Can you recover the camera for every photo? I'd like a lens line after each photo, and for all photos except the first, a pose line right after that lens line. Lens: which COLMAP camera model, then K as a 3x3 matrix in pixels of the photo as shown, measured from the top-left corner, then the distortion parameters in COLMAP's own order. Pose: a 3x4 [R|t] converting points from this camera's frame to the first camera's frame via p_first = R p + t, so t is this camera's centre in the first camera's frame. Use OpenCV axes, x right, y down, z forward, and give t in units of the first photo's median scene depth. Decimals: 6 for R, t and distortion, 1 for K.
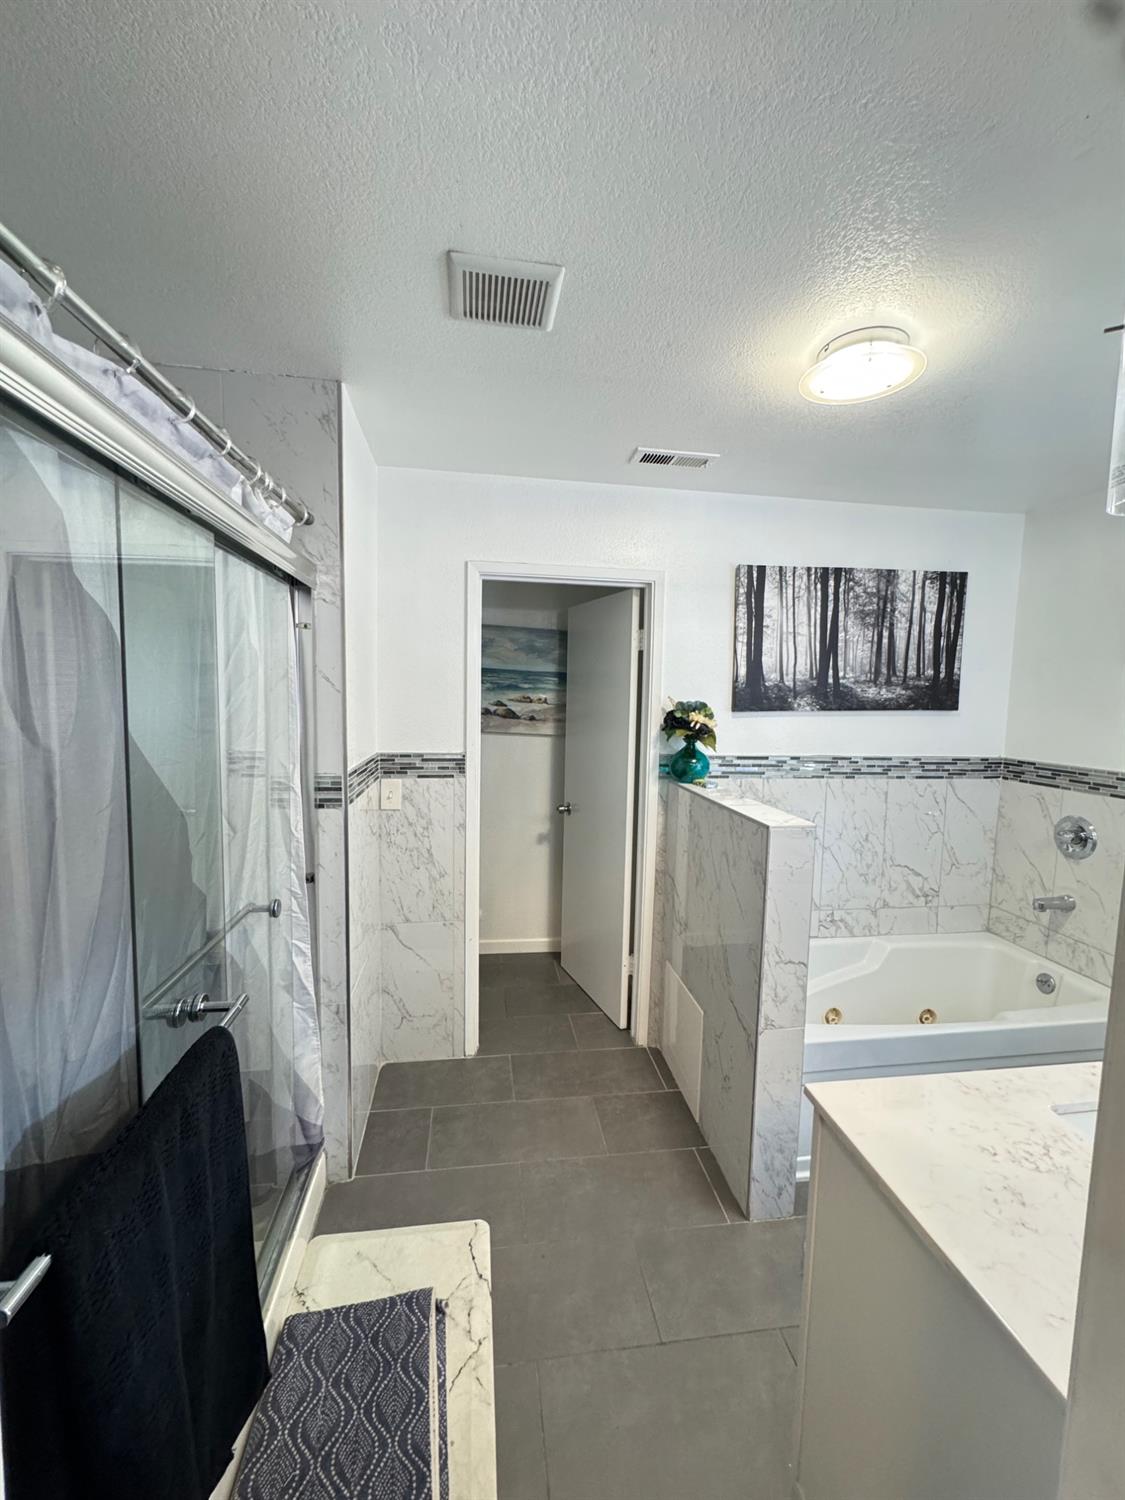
lens RADIAL K [[601.9, 0, 564.4], [0, 601.9, 745.7], [0, 0, 1]] dist [-0.001830, -0.000106]
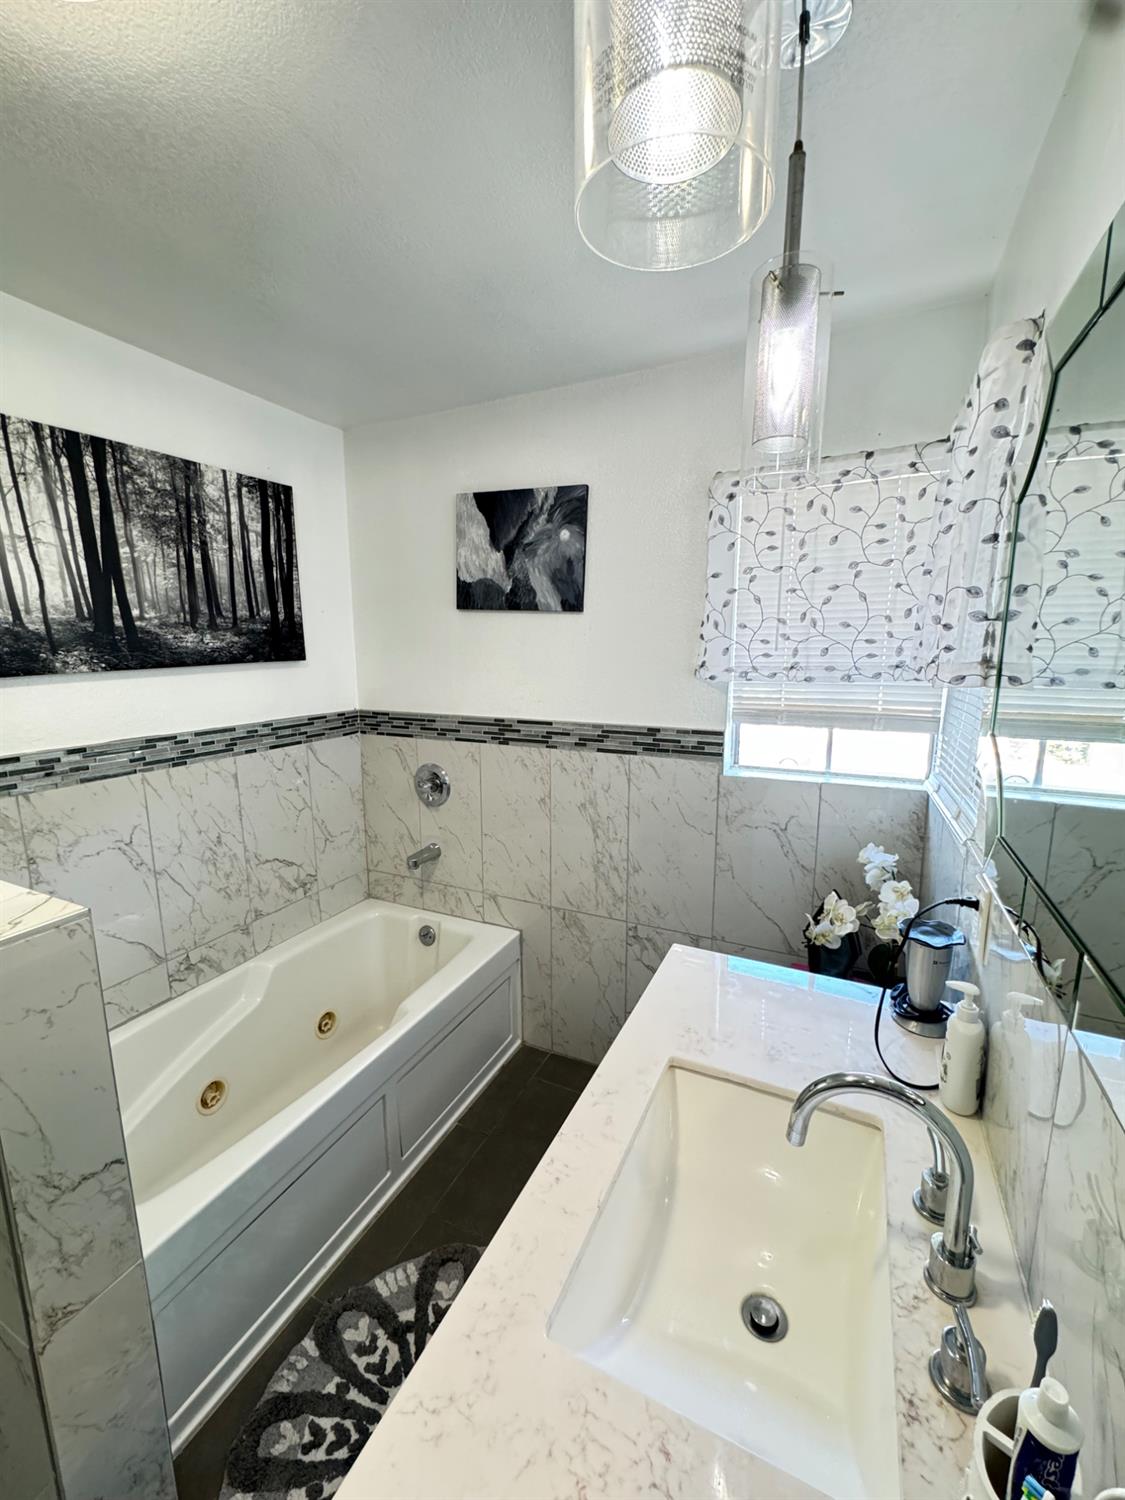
lens RADIAL K [[601.9, 0, 562.3], [0, 601.9, 747.0], [0, 0, 1]] dist [-0.001830, -0.000106]
pose [[0.555072, -0.163430, 0.815589, 0.162483], [0.088511, 0.986546, 0.137449, -0.024057], [-0.827080, -0.004106, 0.562070, 0.252297]]
